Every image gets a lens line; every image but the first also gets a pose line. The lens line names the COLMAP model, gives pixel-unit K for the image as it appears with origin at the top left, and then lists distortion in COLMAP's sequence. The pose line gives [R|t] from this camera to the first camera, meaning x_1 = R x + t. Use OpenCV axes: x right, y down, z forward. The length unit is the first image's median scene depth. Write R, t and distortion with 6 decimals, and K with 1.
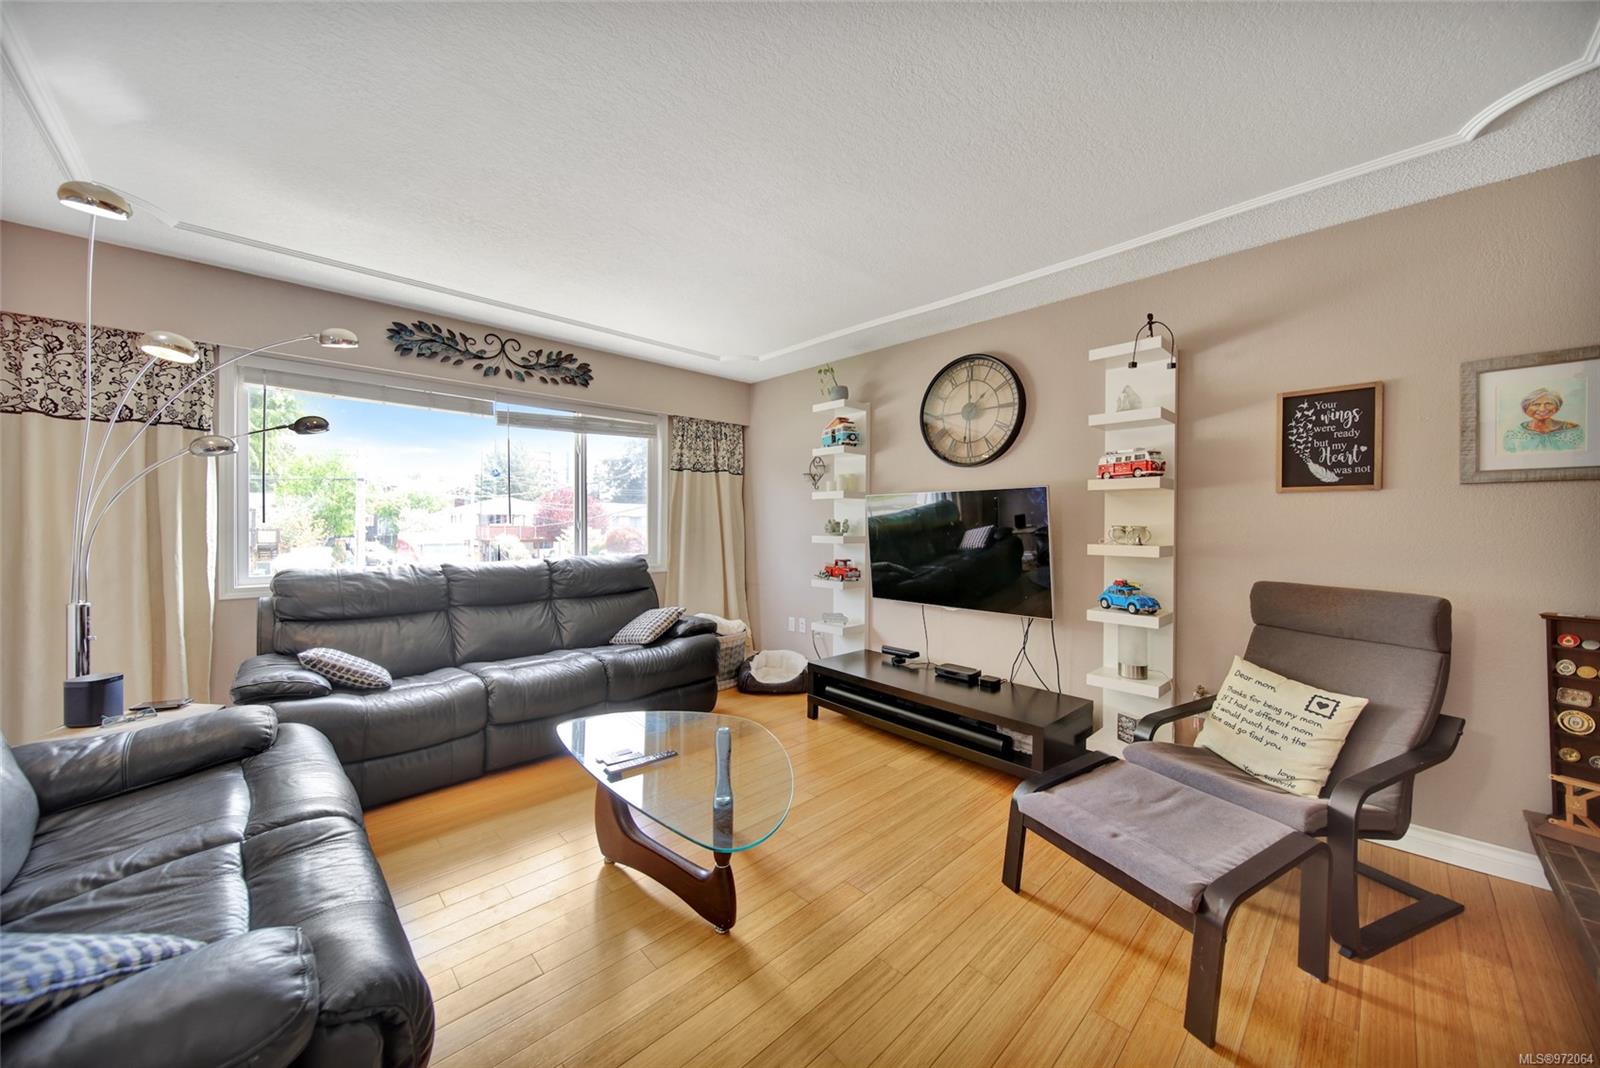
lens RADIAL K [[591.6, 0, 799.8], [0, 591.6, 525.2], [0, 0, 1]] dist [0.000614, 0.000010]
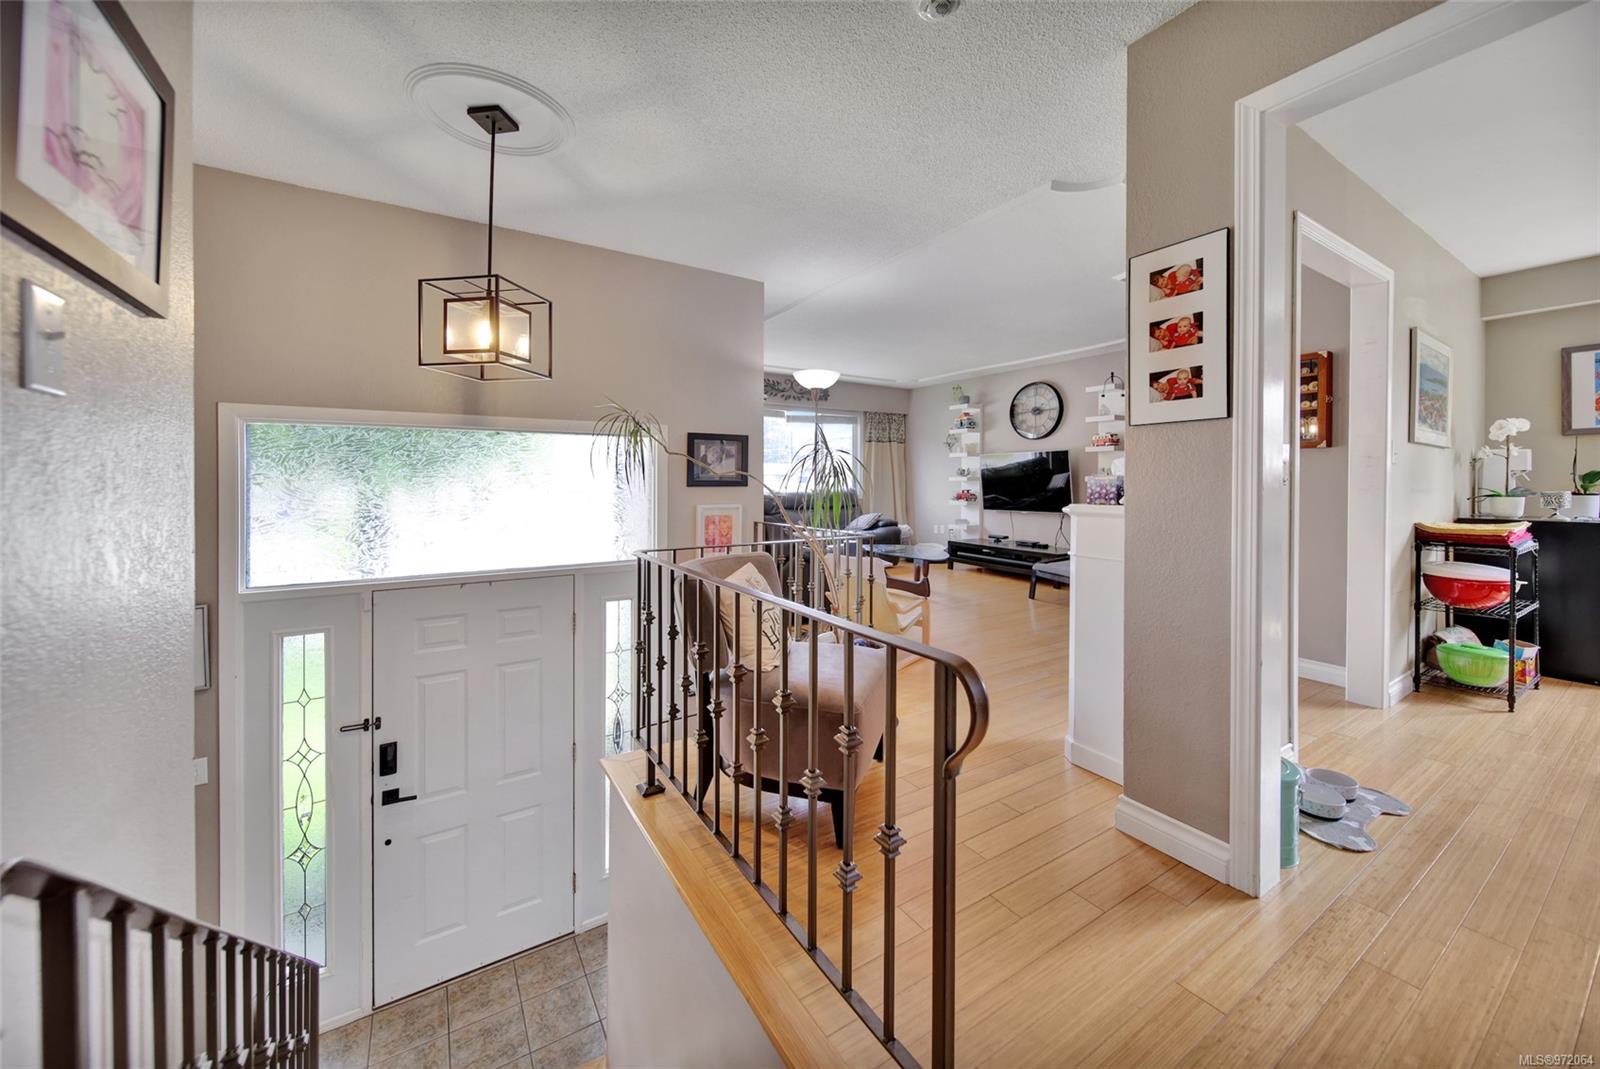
lens RADIAL K [[591.6, 0, 767.2], [0, 591.6, 477.6], [0, 0, 1]] dist [0.000614, 0.000010]
pose [[0.967665, -0.001899, -0.252231, -0.063775], [-0.000537, 0.999954, -0.009587, 0.037739], [0.252238, 0.009412, 0.967619, -0.941084]]
